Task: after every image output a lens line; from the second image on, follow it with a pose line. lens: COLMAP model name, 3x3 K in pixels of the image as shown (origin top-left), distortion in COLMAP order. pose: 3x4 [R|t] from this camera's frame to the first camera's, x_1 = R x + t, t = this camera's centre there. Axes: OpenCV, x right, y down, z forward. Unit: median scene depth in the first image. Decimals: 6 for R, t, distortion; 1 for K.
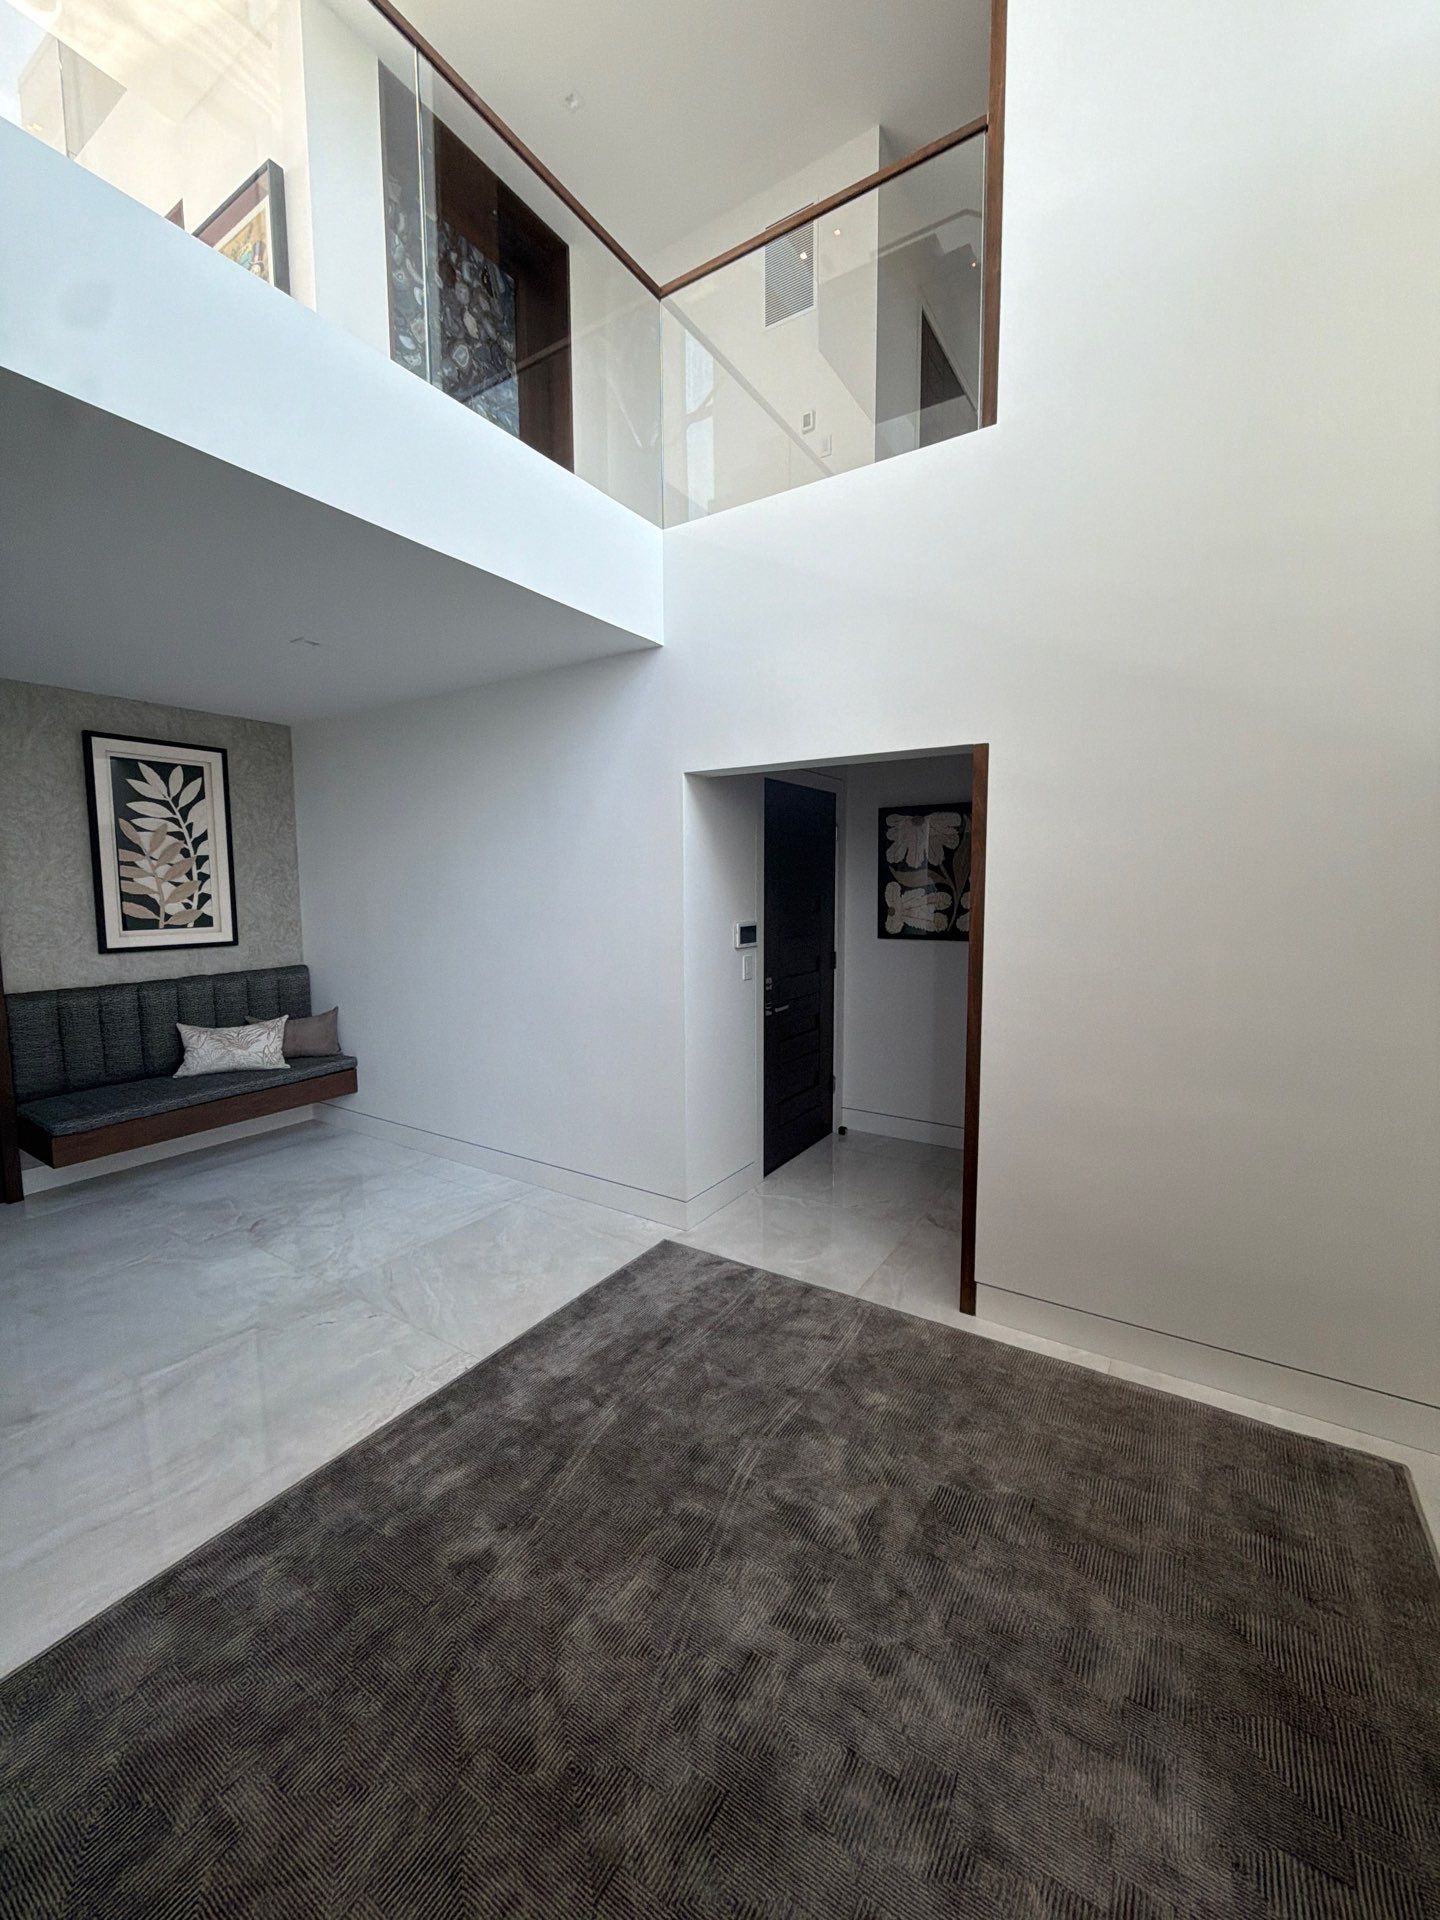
lens RADIAL K [[761.1, 0, 720.0], [0, 761.1, 960.0], [0, 0, 1]] dist [-0.000485, 0.000029]
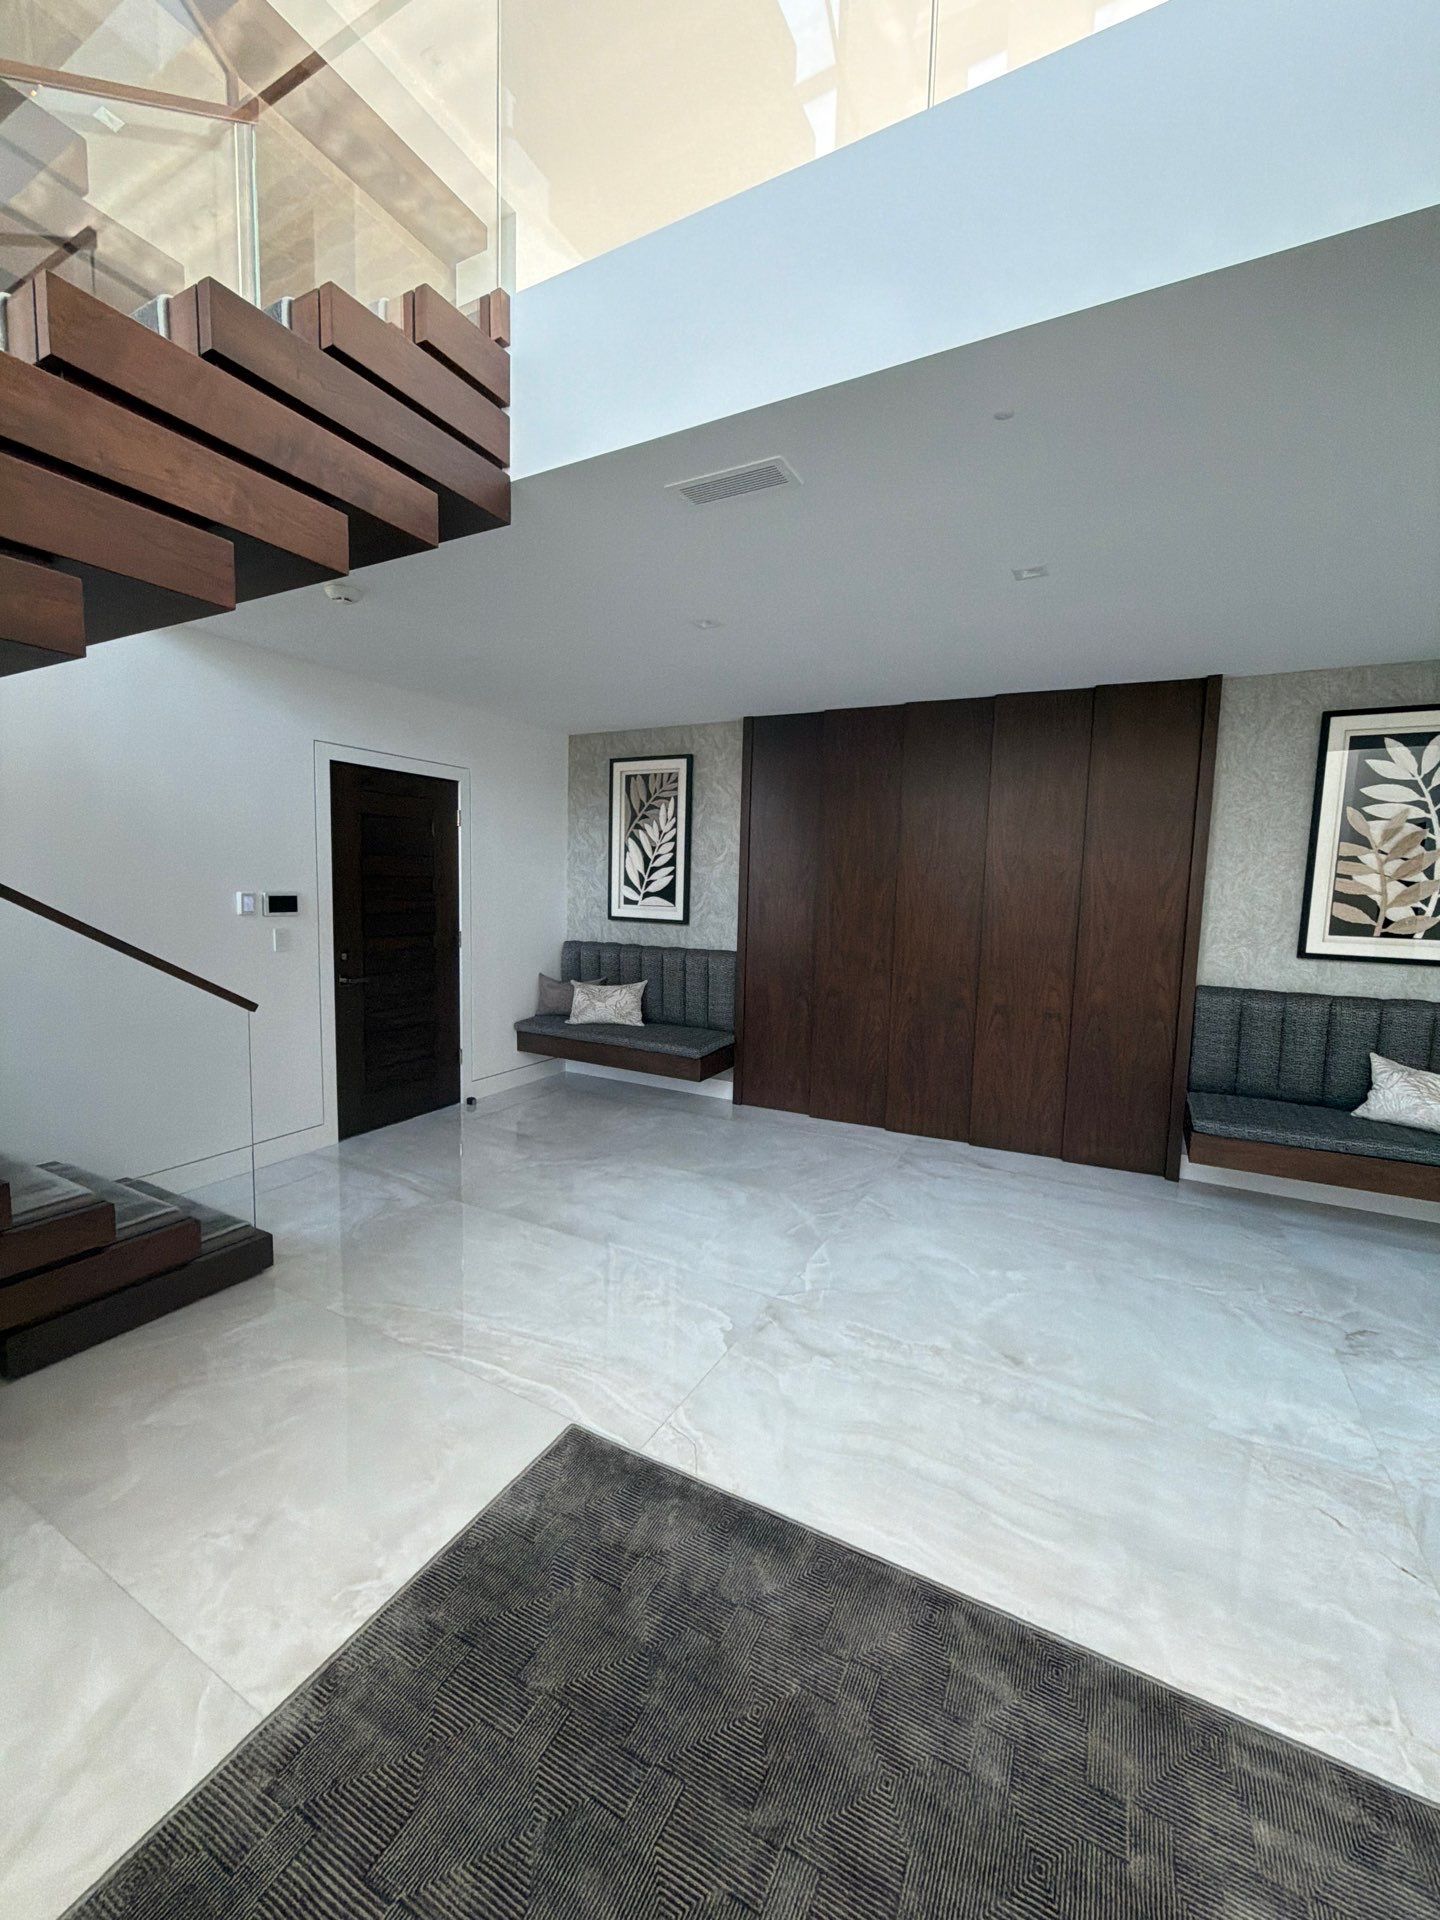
lens RADIAL K [[761.1, 0, 720.0], [0, 761.1, 960.0], [0, 0, 1]] dist [-0.000485, 0.000029]
pose [[0.075987, 0.103944, -0.991676, 0.037764], [-0.126773, 0.987488, 0.093791, -0.003340], [0.989017, 0.118591, 0.088214, 0.228545]]
